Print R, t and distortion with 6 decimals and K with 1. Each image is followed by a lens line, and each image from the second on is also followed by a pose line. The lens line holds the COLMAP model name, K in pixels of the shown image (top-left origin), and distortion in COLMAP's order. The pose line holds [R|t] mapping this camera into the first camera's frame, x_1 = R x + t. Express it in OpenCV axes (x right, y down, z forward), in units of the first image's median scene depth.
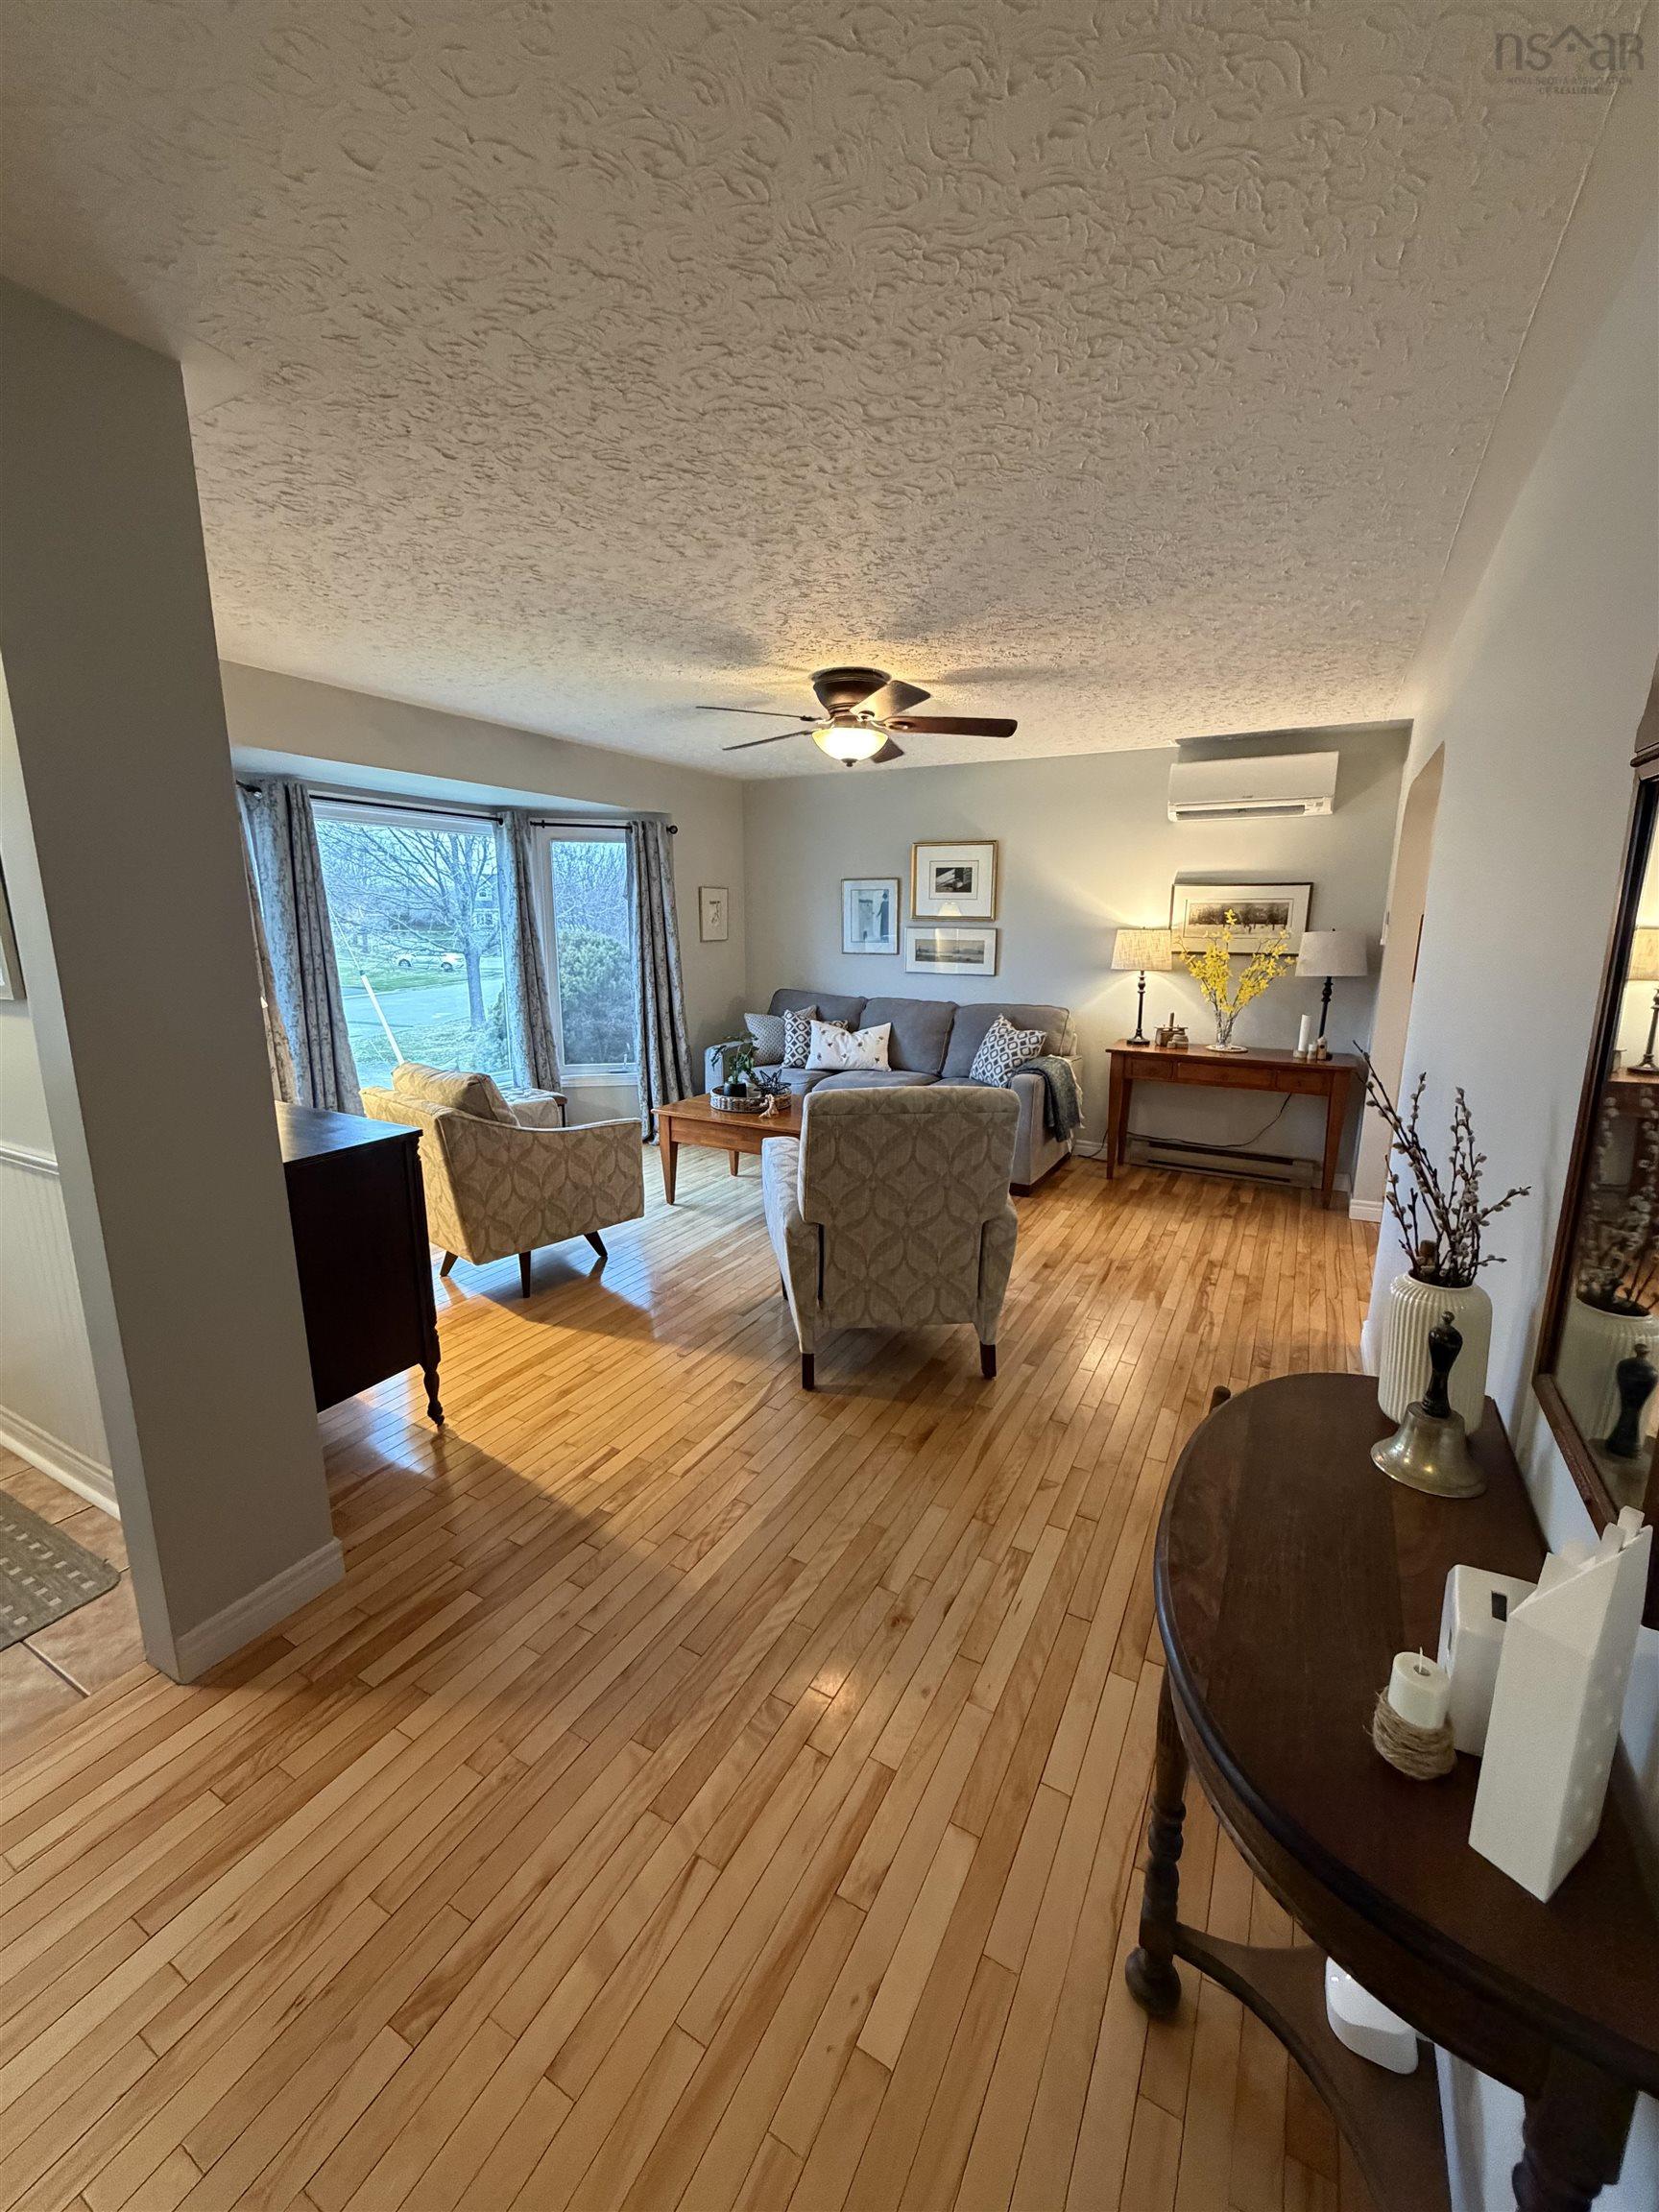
lens RADIAL K [[882.3, 0, 825.9], [0, 882.3, 1099.3], [0, 0, 1]] dist [0.000110, -0.000518]
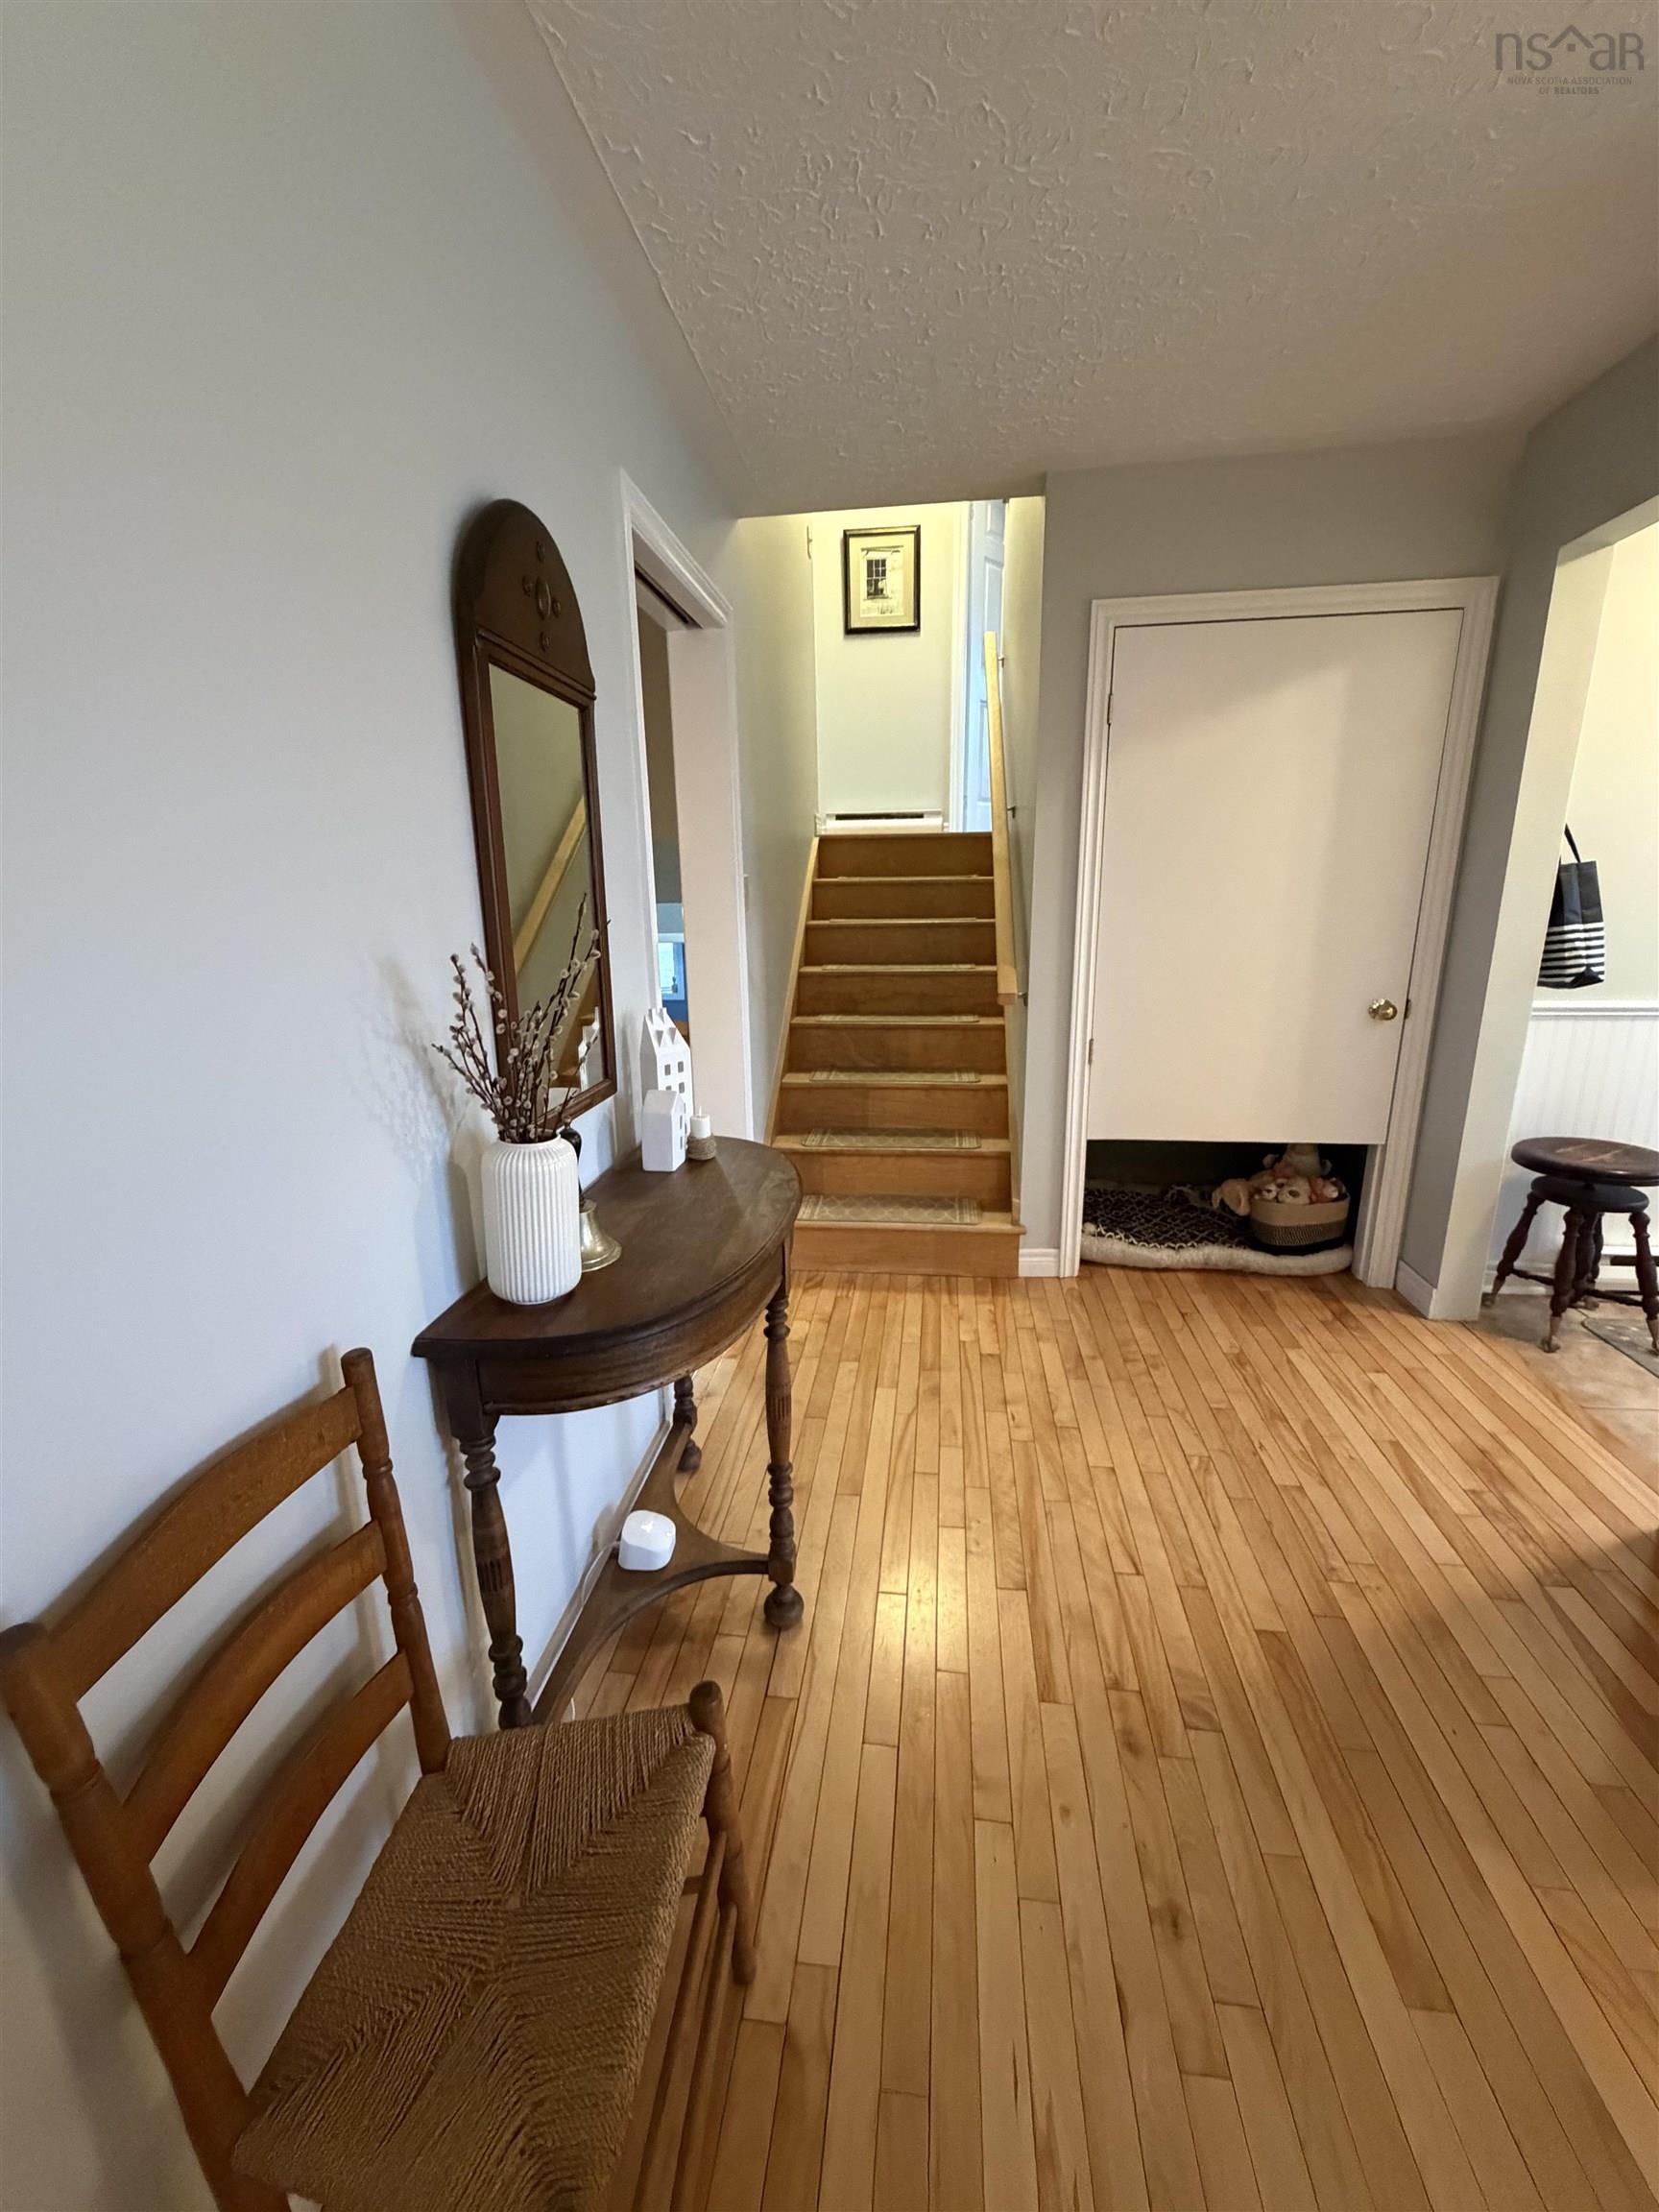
lens RADIAL K [[882.3, 0, 818.5], [0, 882.3, 1088.0], [0, 0, 1]] dist [0.000110, -0.000518]
pose [[-0.932951, 0.095930, -0.346988, 0.256045], [-0.061710, 0.906964, 0.416663, -0.090838], [0.354676, 0.410138, -0.840233, 0.658598]]
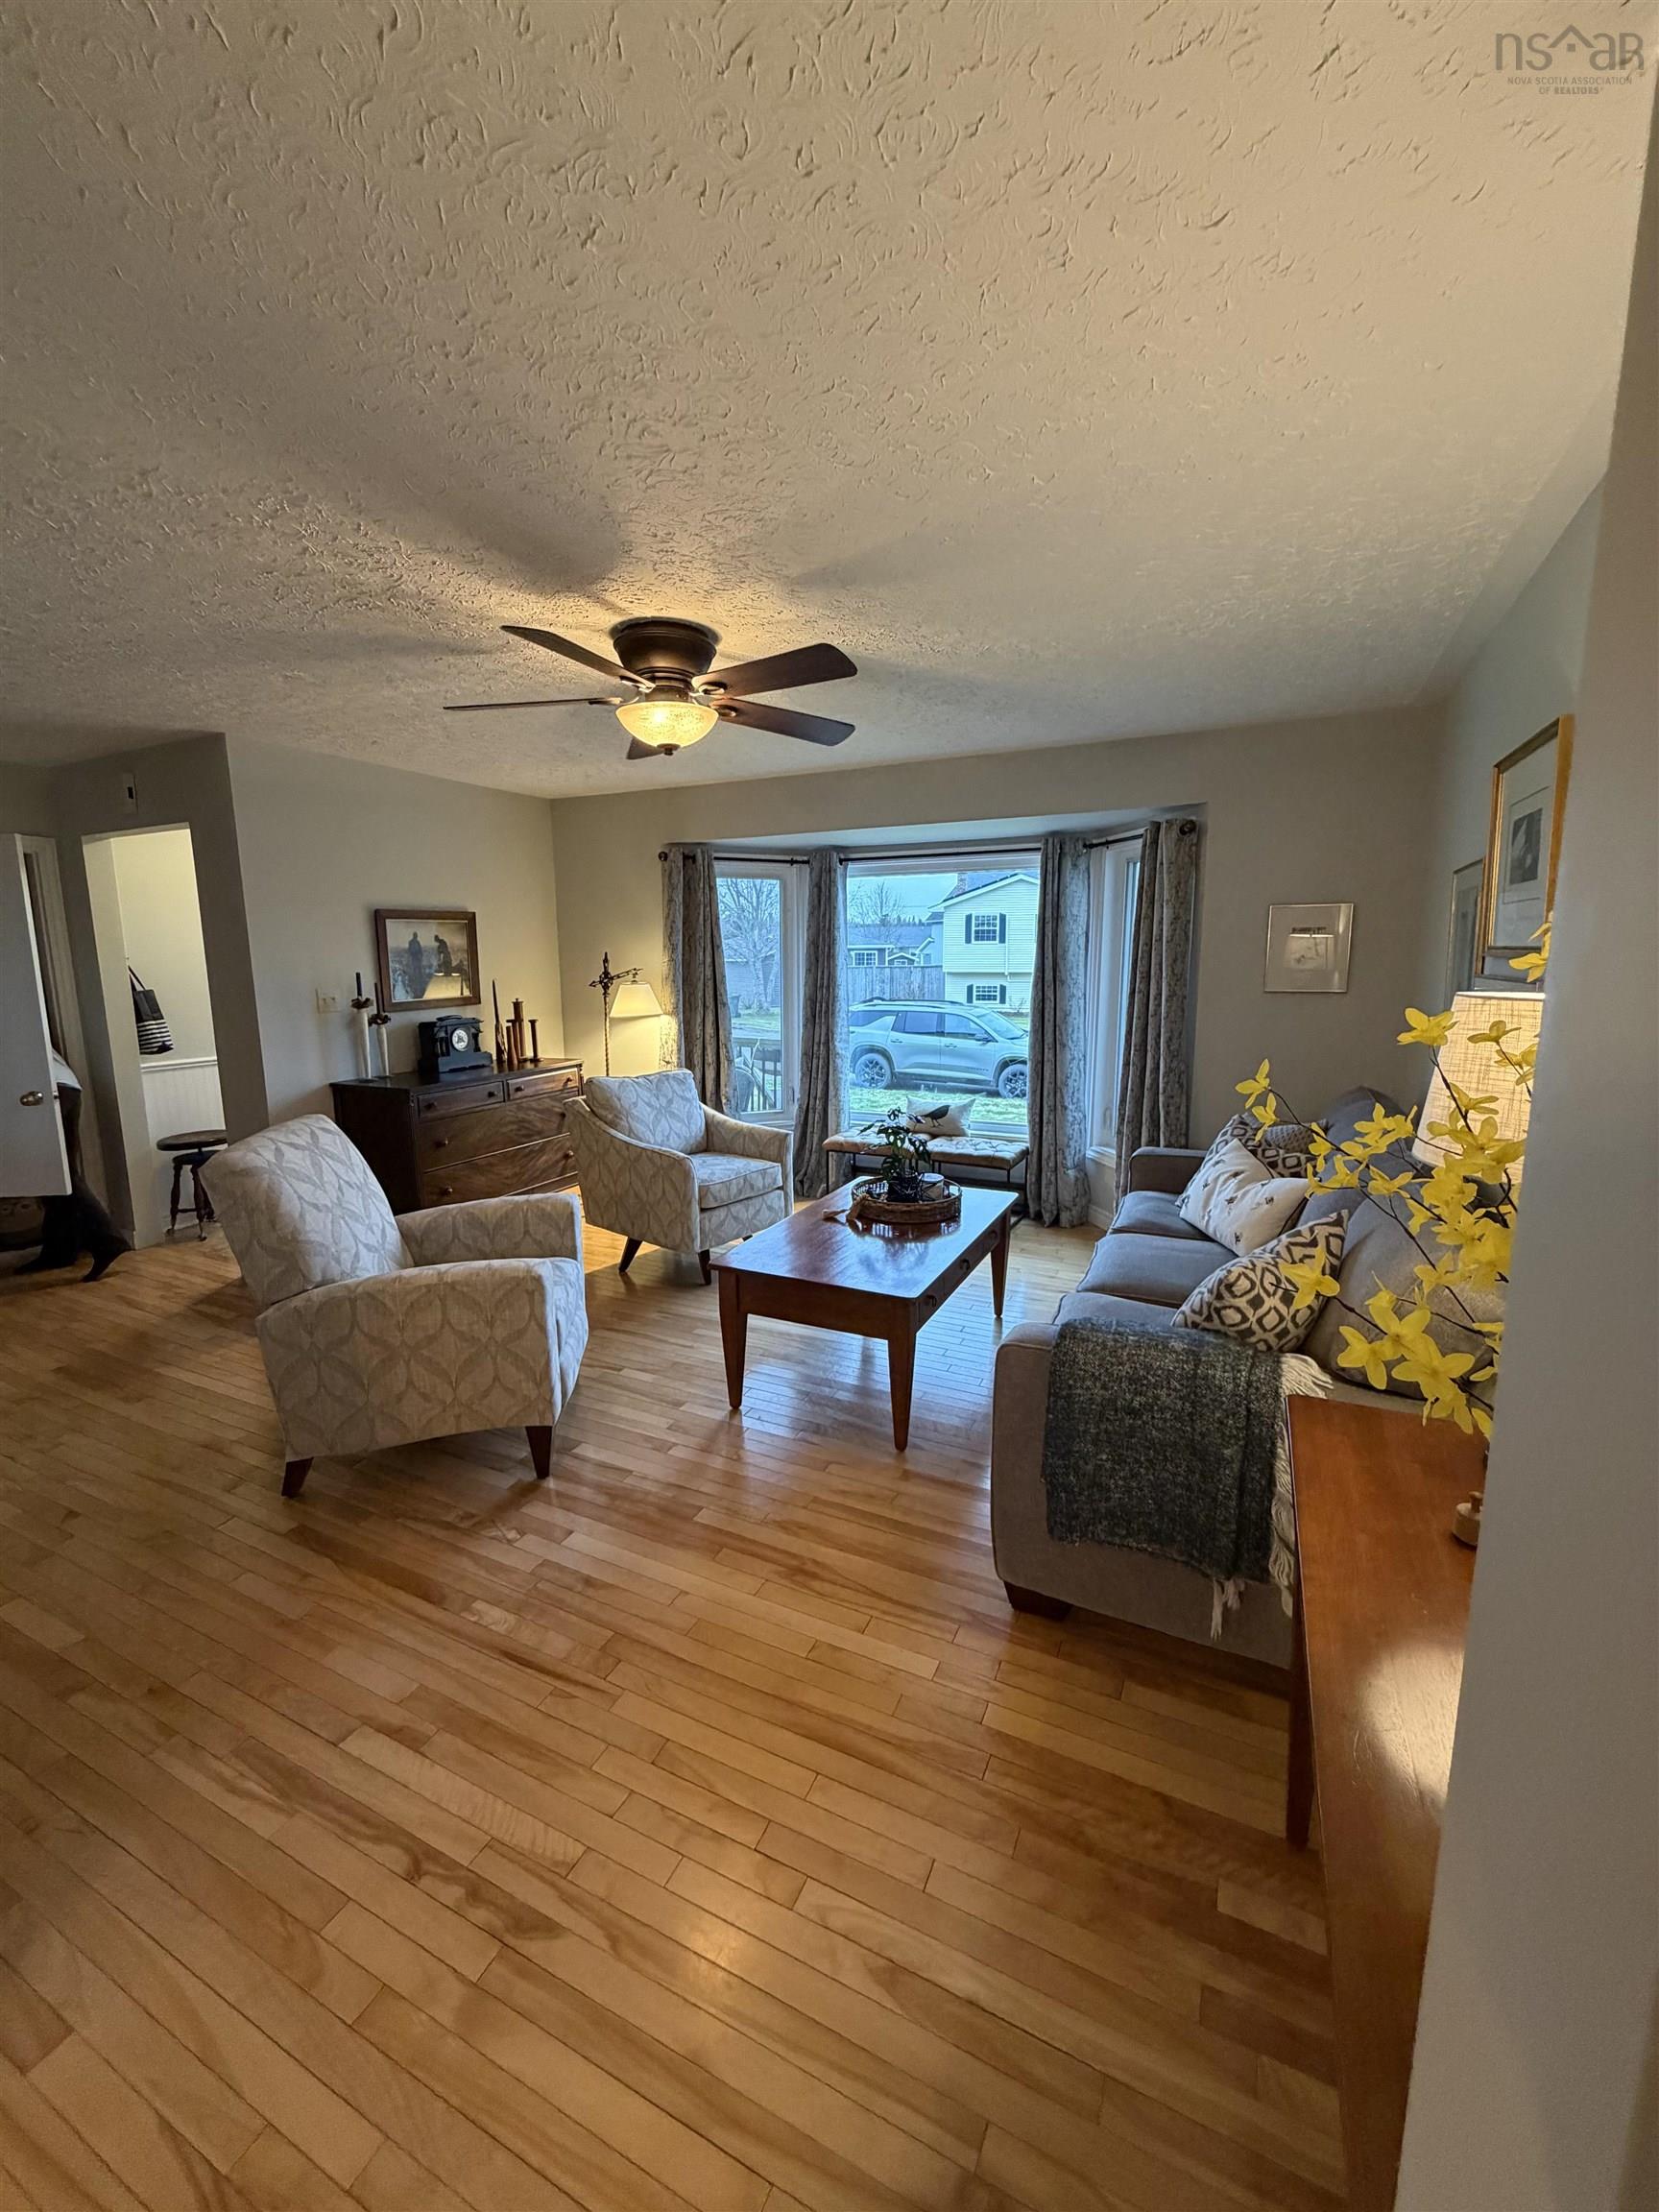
lens RADIAL K [[882.3, 0, 821.9], [0, 882.3, 1100.5], [0, 0, 1]] dist [0.000110, -0.000518]
pose [[0.043717, 0.154825, -0.986974, 0.824128], [-0.194026, 0.970424, 0.143634, -0.226616], [0.980022, 0.185220, 0.072465, 1.149463]]
